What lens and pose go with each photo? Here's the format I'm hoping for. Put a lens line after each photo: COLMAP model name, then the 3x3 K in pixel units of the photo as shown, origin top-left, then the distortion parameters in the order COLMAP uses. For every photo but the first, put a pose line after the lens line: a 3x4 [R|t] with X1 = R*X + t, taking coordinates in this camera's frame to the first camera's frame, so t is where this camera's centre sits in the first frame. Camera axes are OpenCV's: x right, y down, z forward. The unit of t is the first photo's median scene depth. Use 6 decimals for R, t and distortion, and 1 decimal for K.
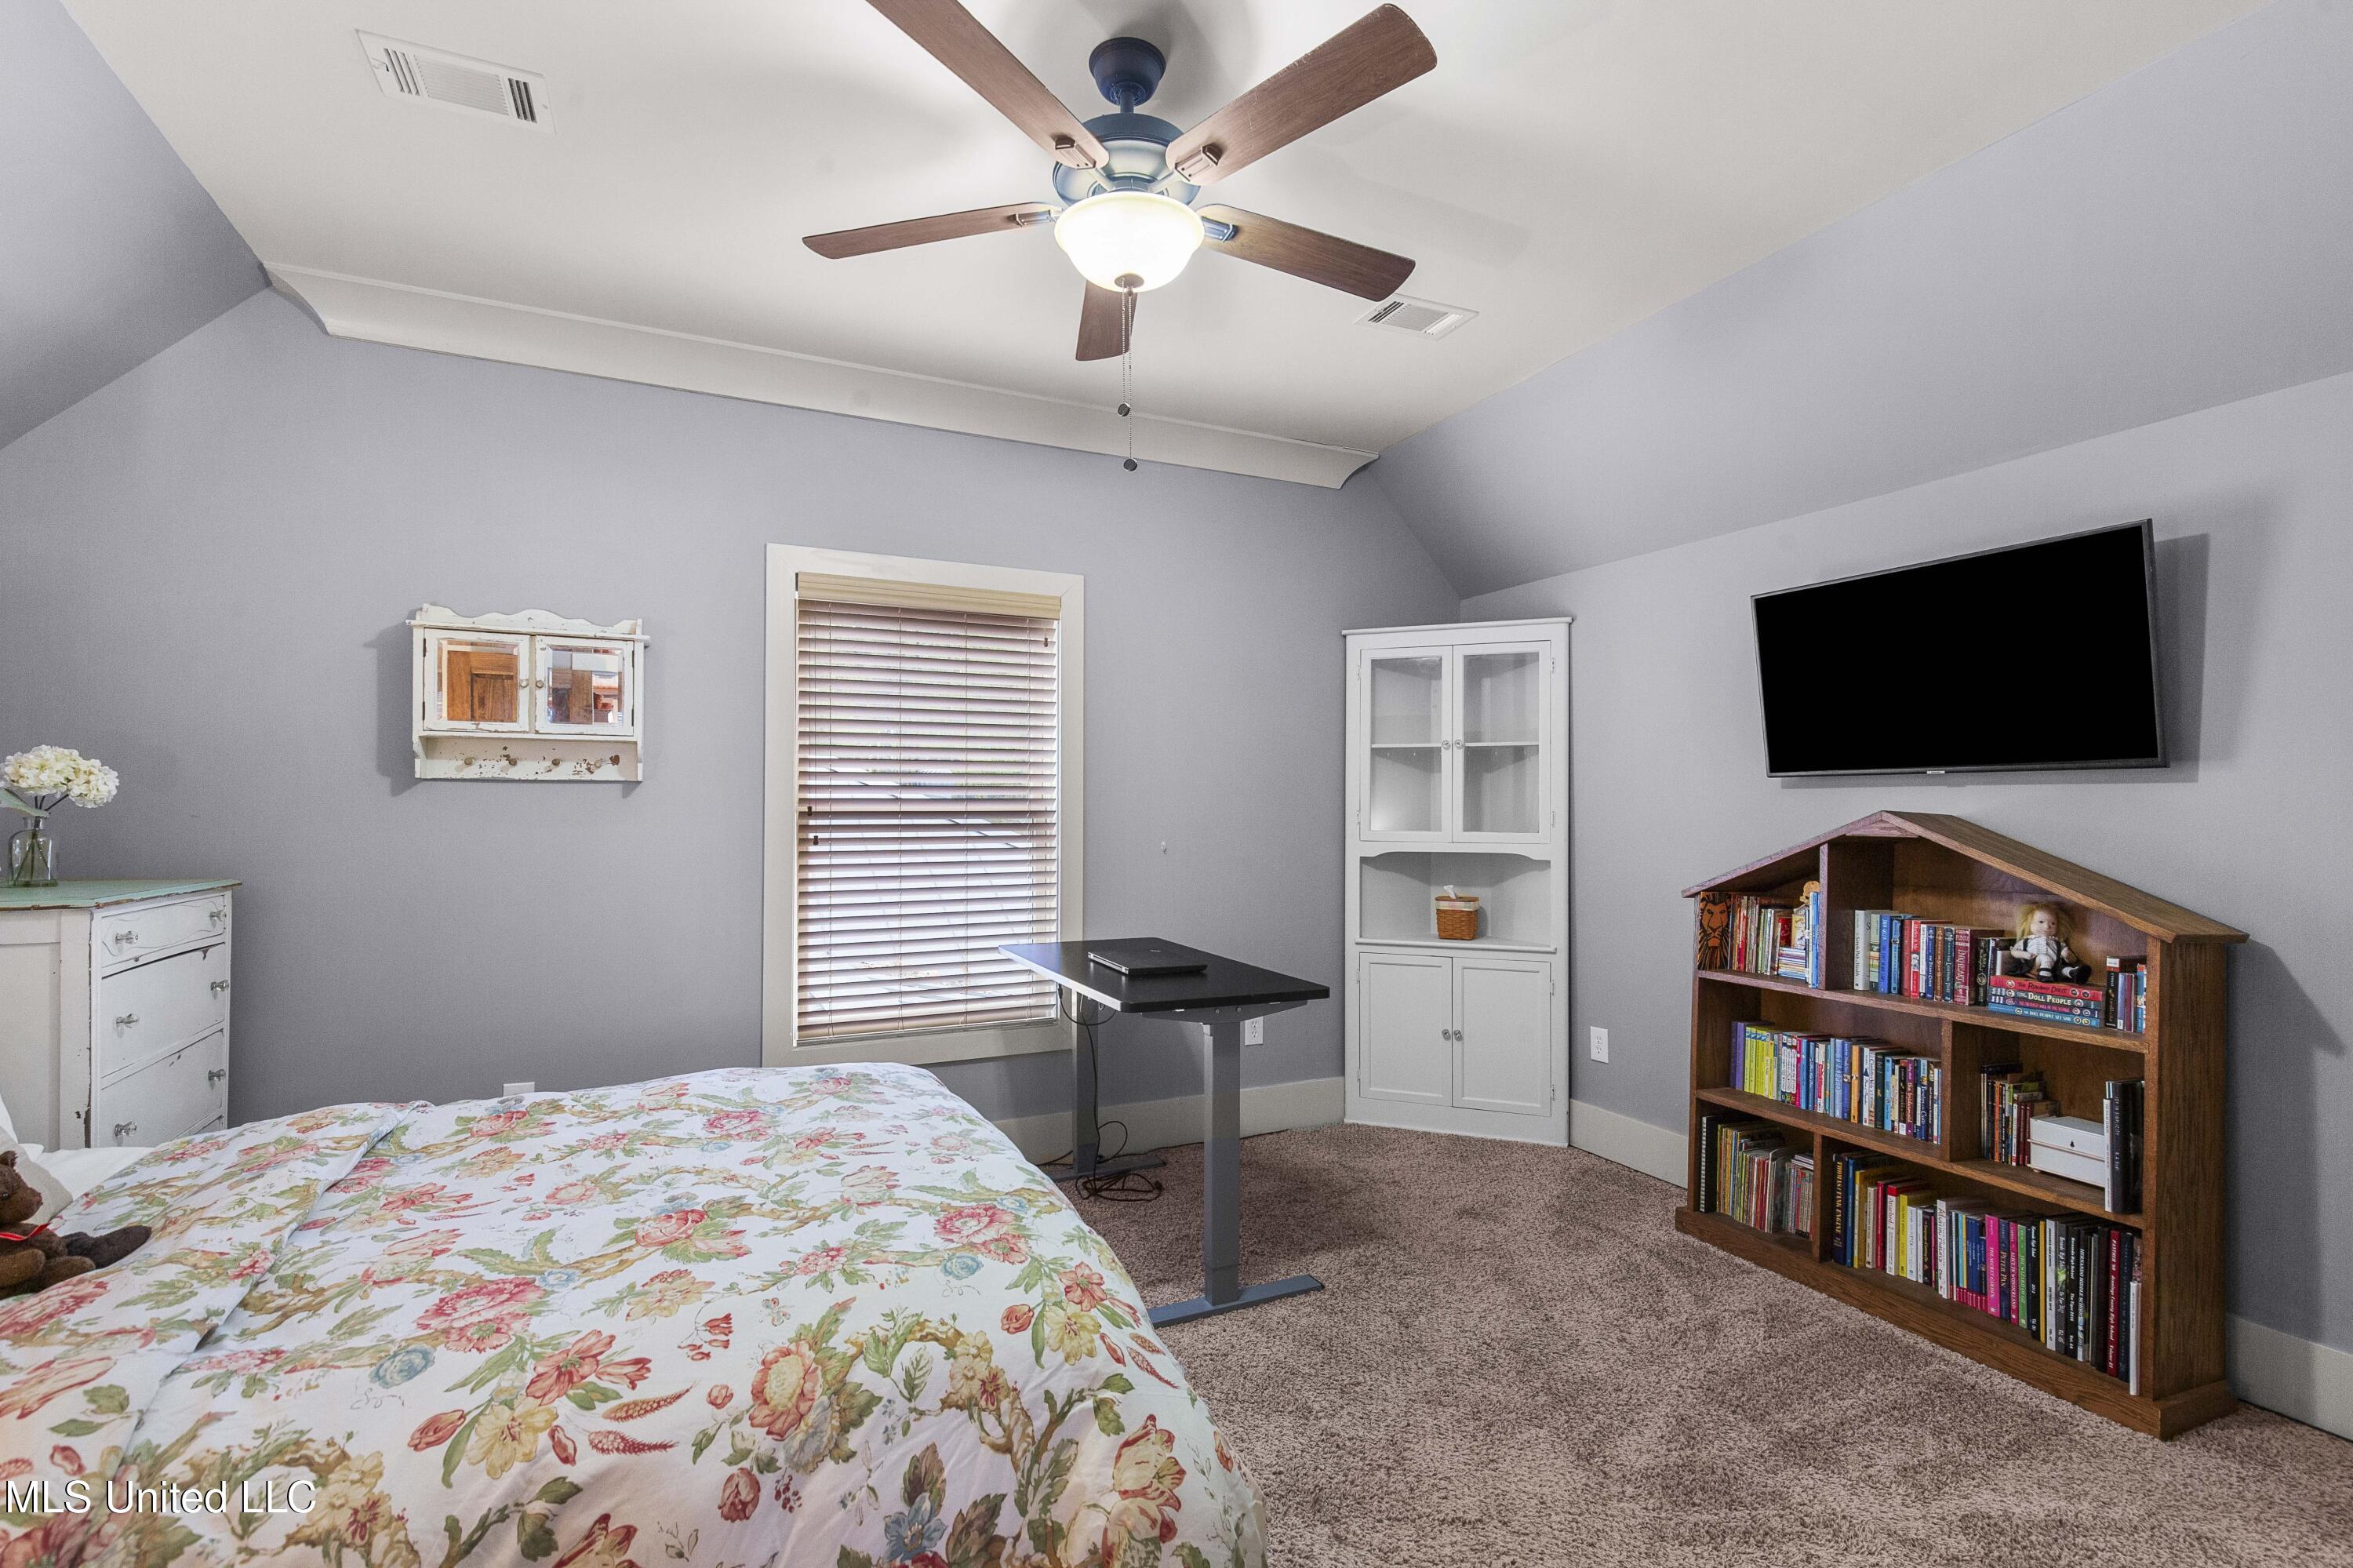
lens RADIAL K [[1072.5, 0, 1174.9], [0, 1072.5, 799.7], [0, 0, 1]] dist [0.012122, -0.000776]
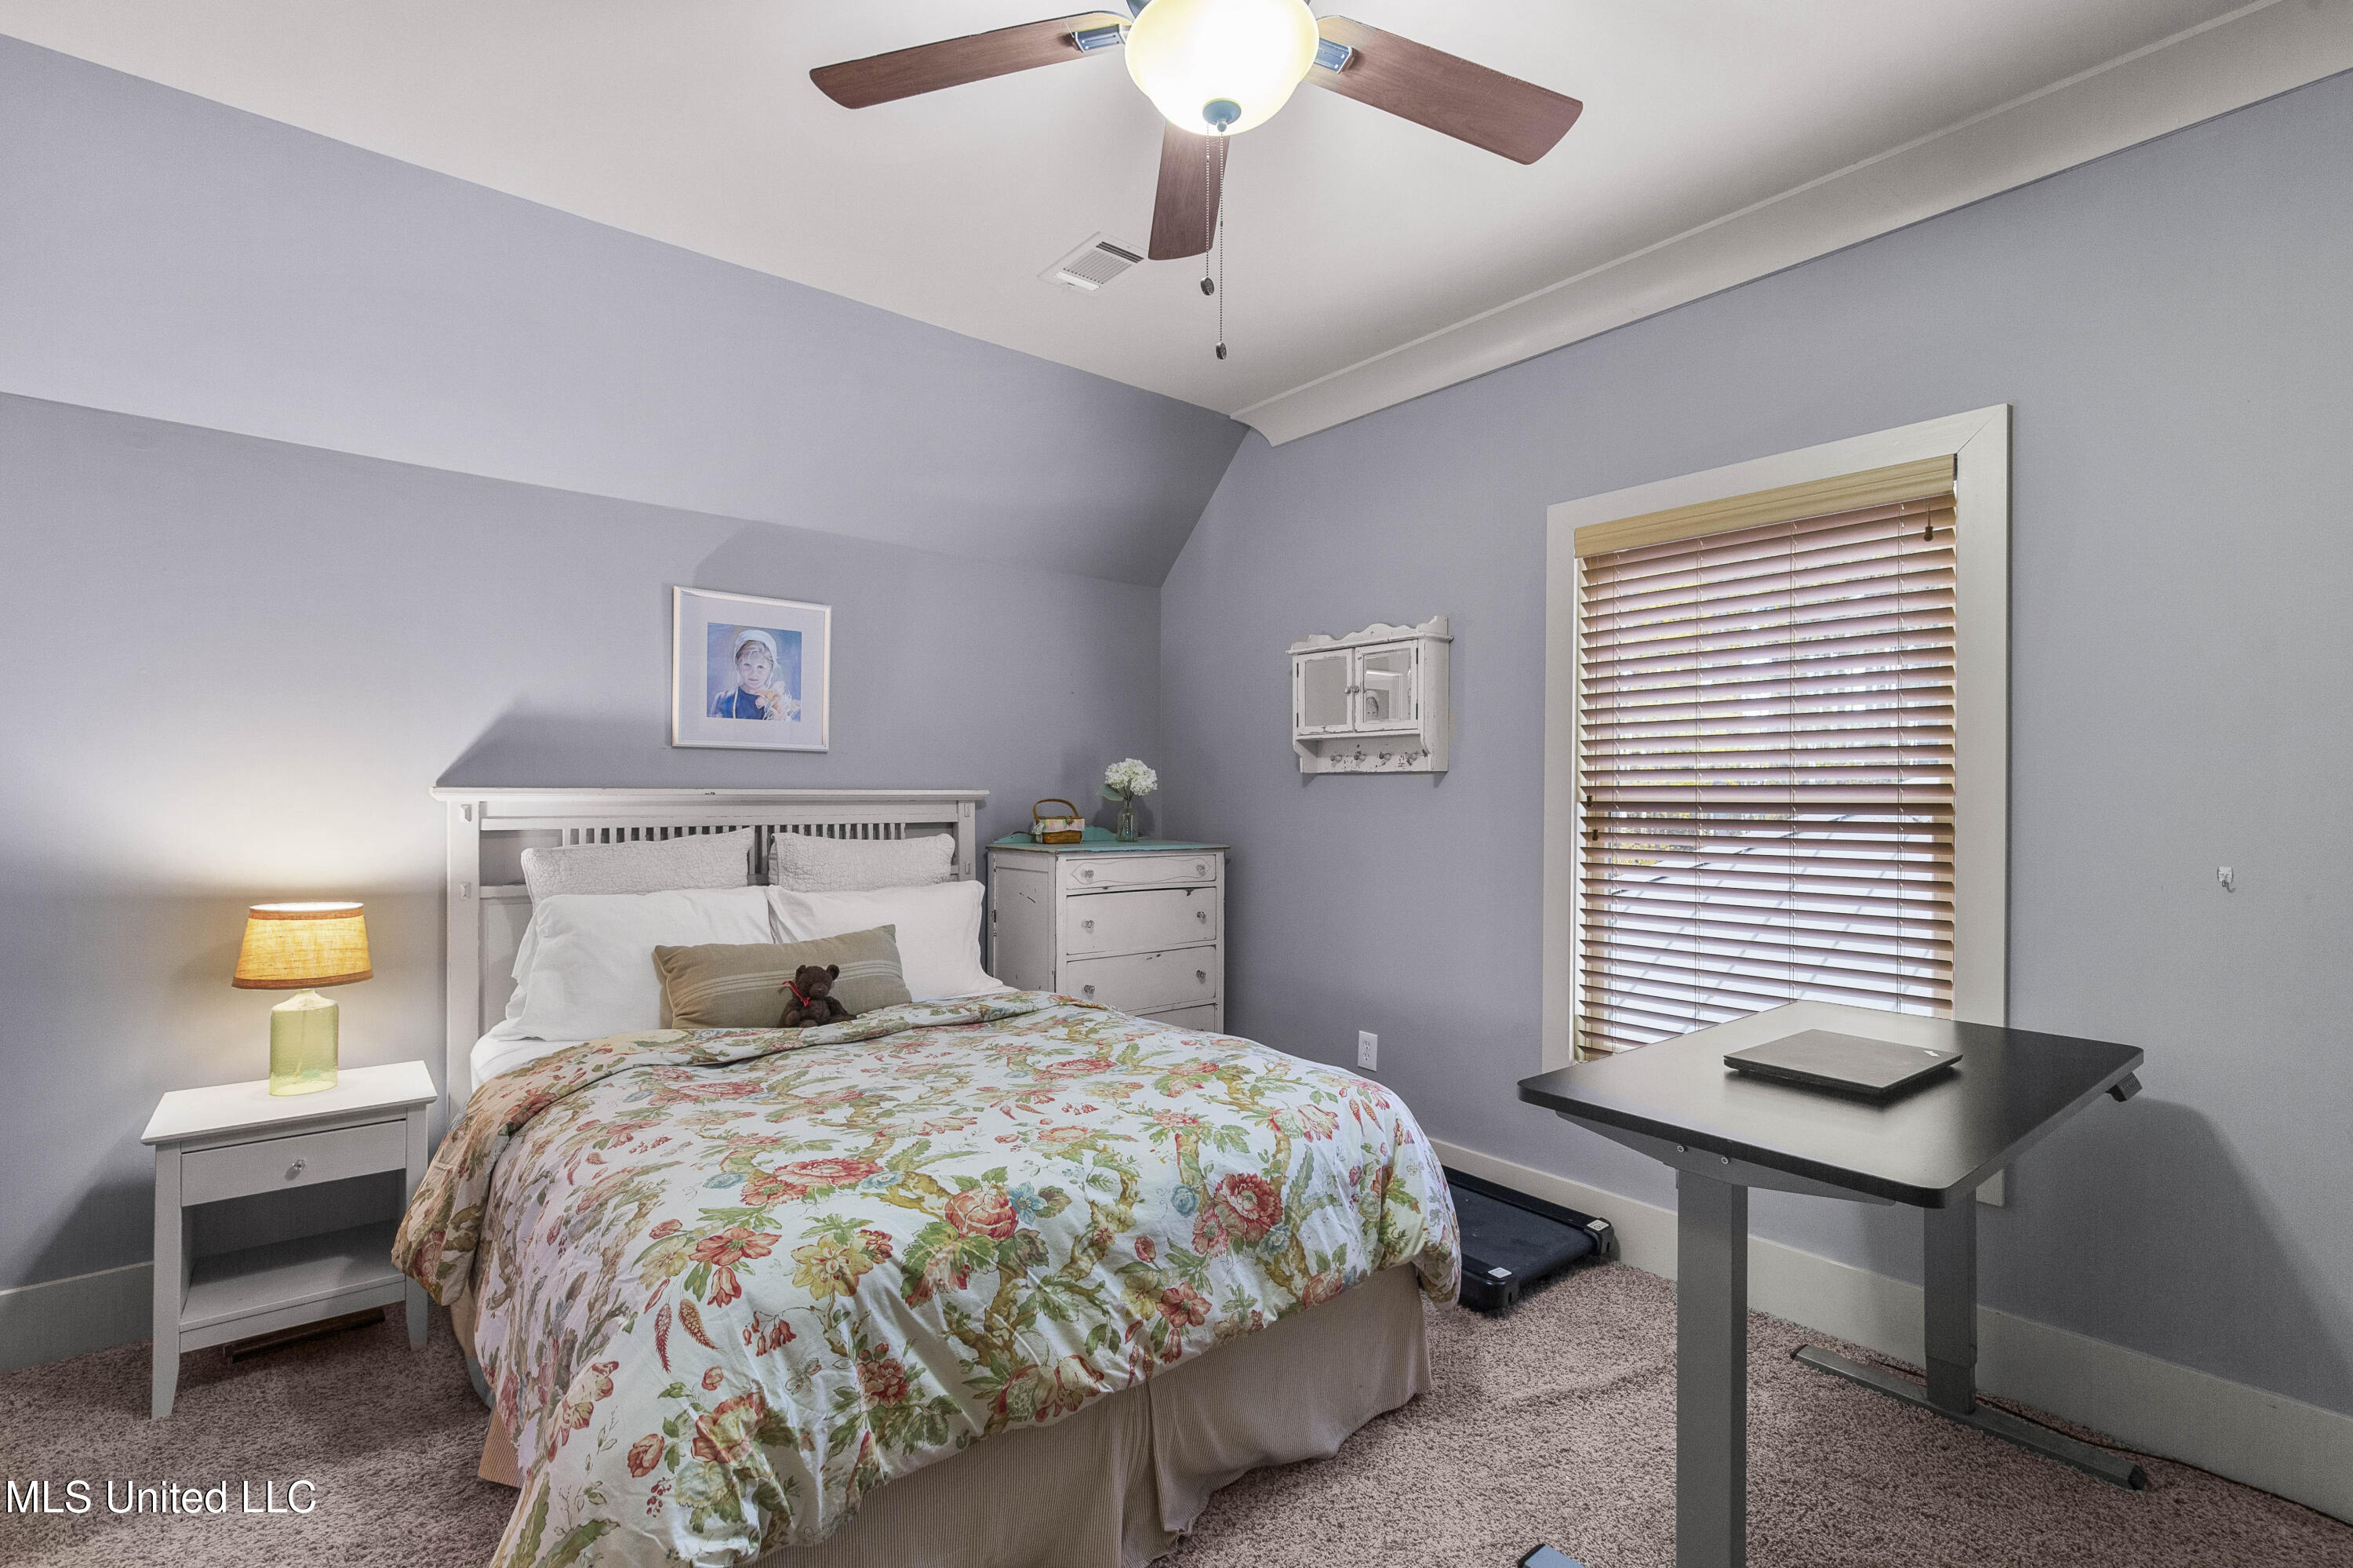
lens RADIAL K [[1072.5, 0, 1174.9], [0, 1072.5, 799.7], [0, 0, 1]] dist [0.012122, -0.000776]
pose [[0.248492, 0.004137, -0.968625, 0.752234], [0.003436, 0.999981, 0.005152, 0.006897], [0.968628, -0.004608, 0.248474, 0.833349]]
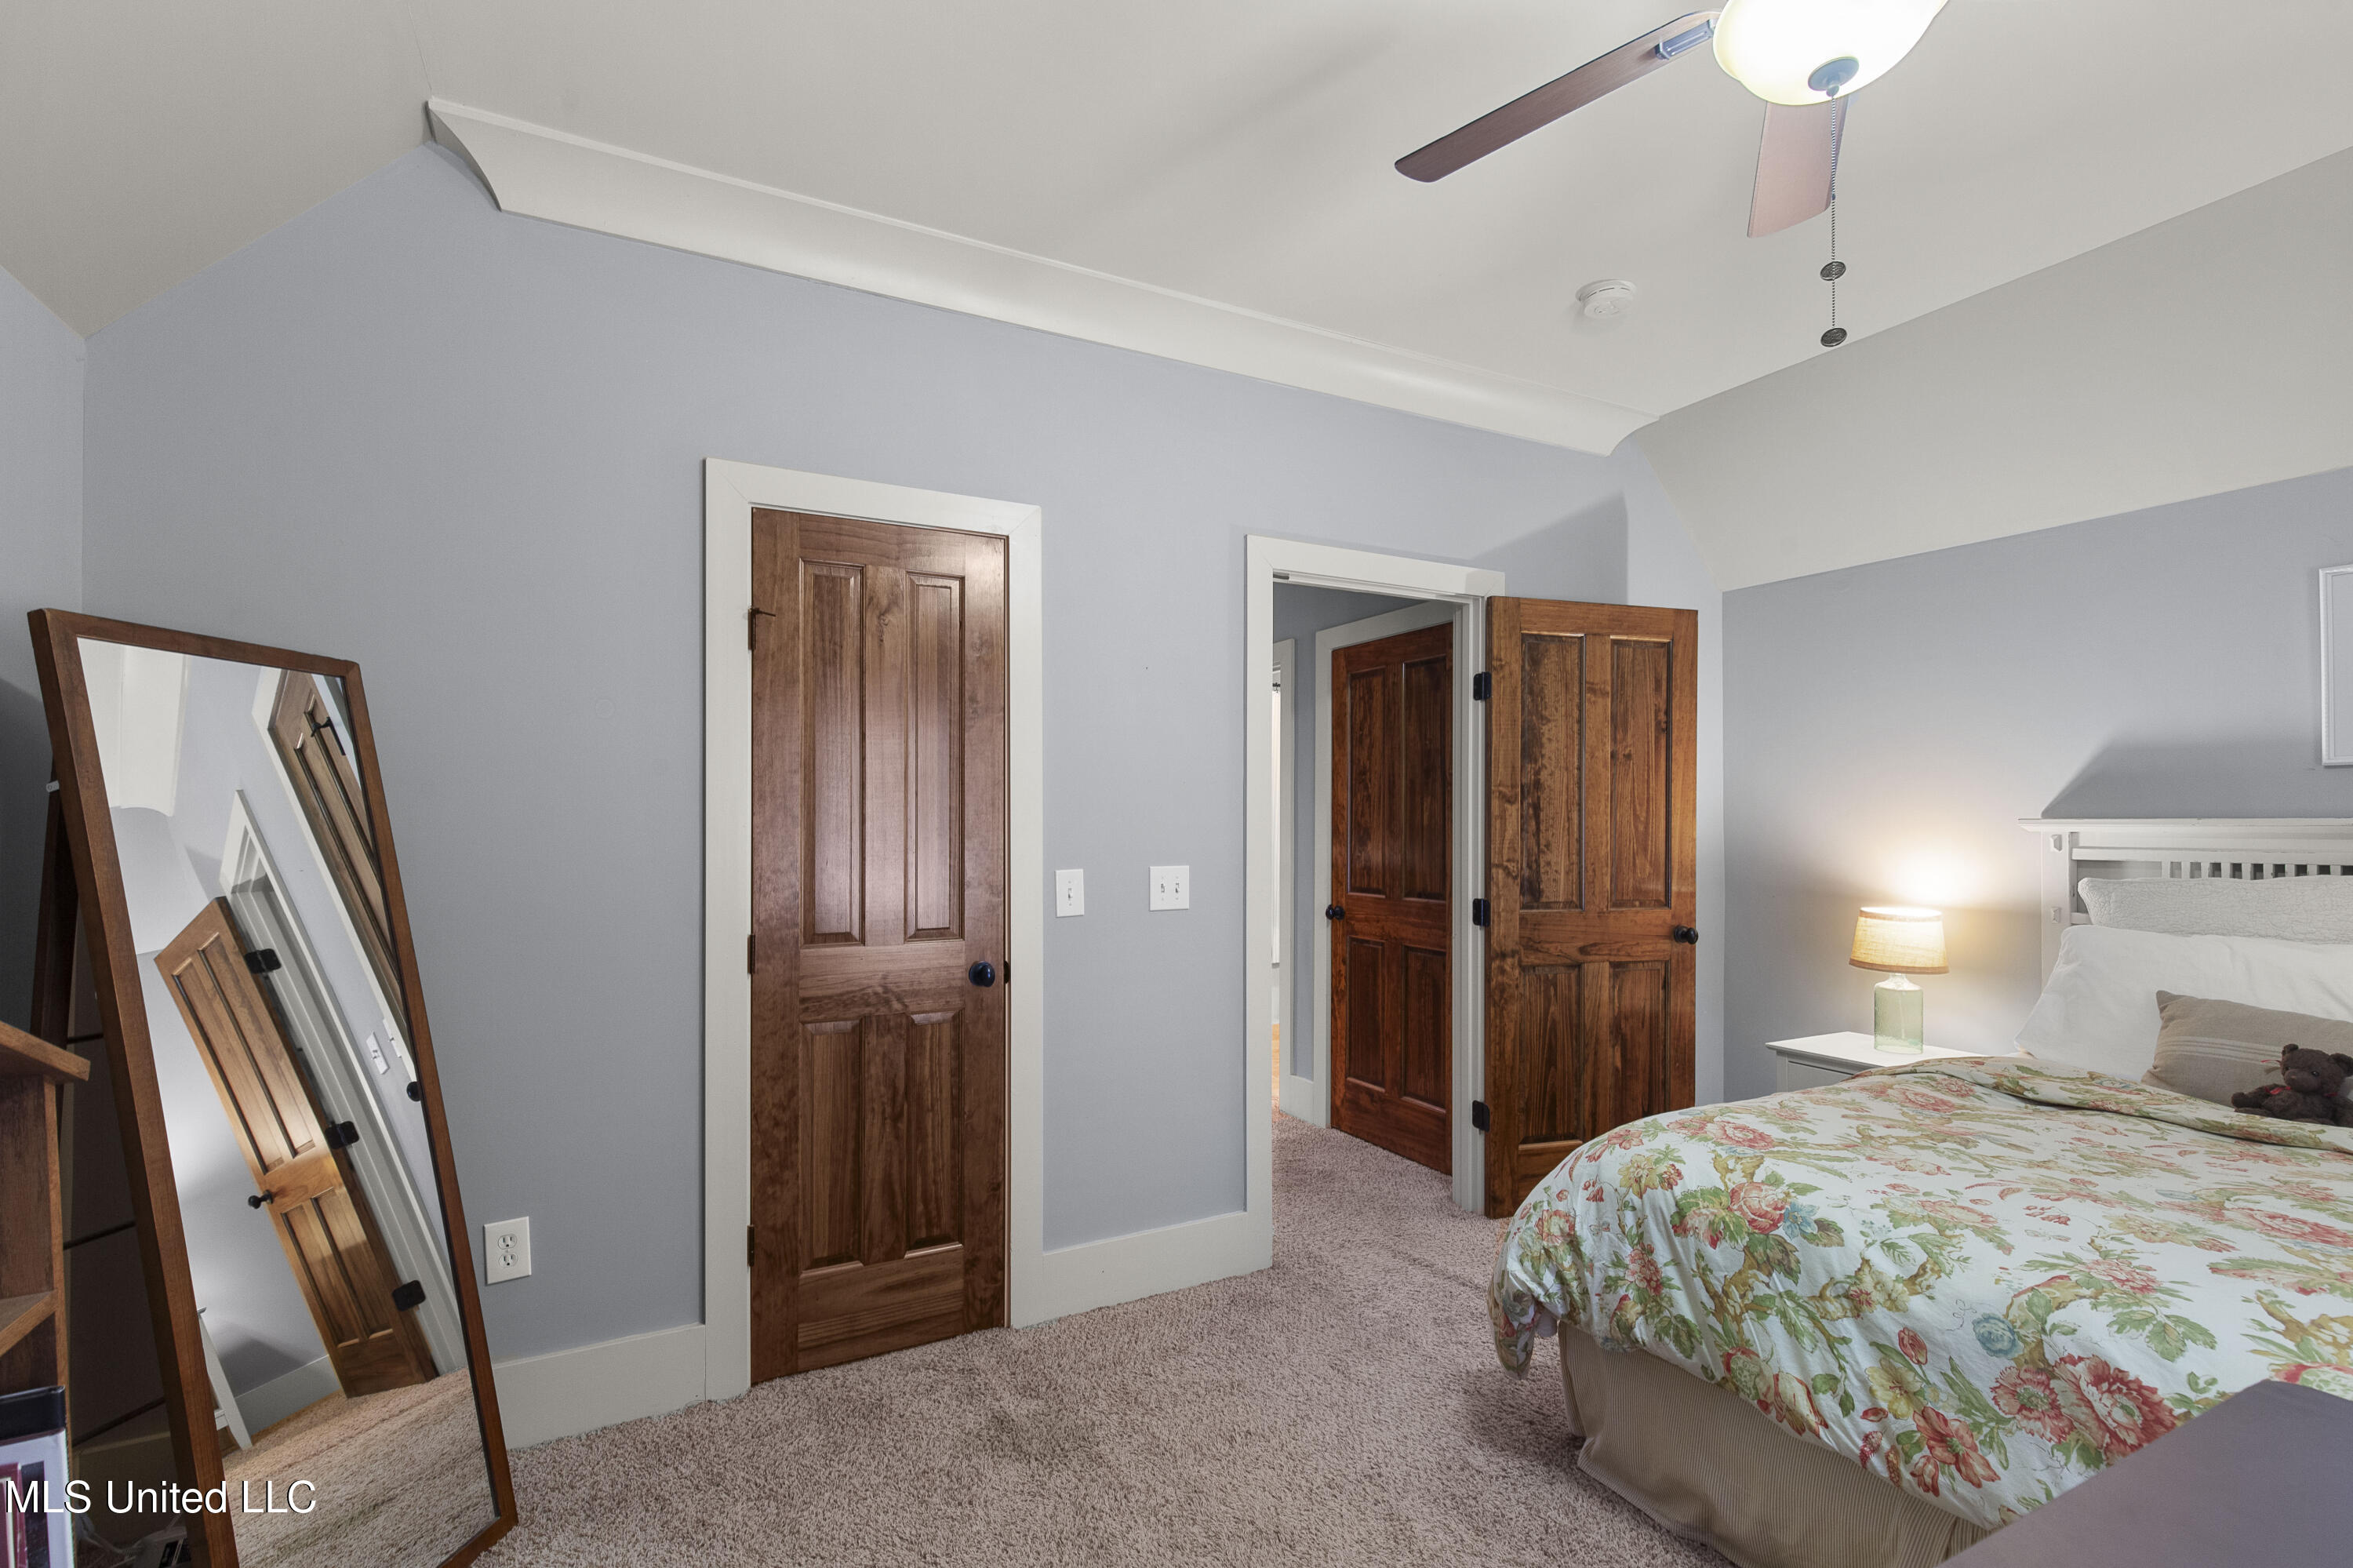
lens RADIAL K [[1072.5, 0, 1174.9], [0, 1072.5, 799.7], [0, 0, 1]] dist [0.012122, -0.000776]
pose [[-0.998735, 0.002534, -0.050225, 0.459084], [0.003897, 0.999627, -0.027048, 0.004209], [0.050138, -0.027209, -0.998372, 1.812278]]
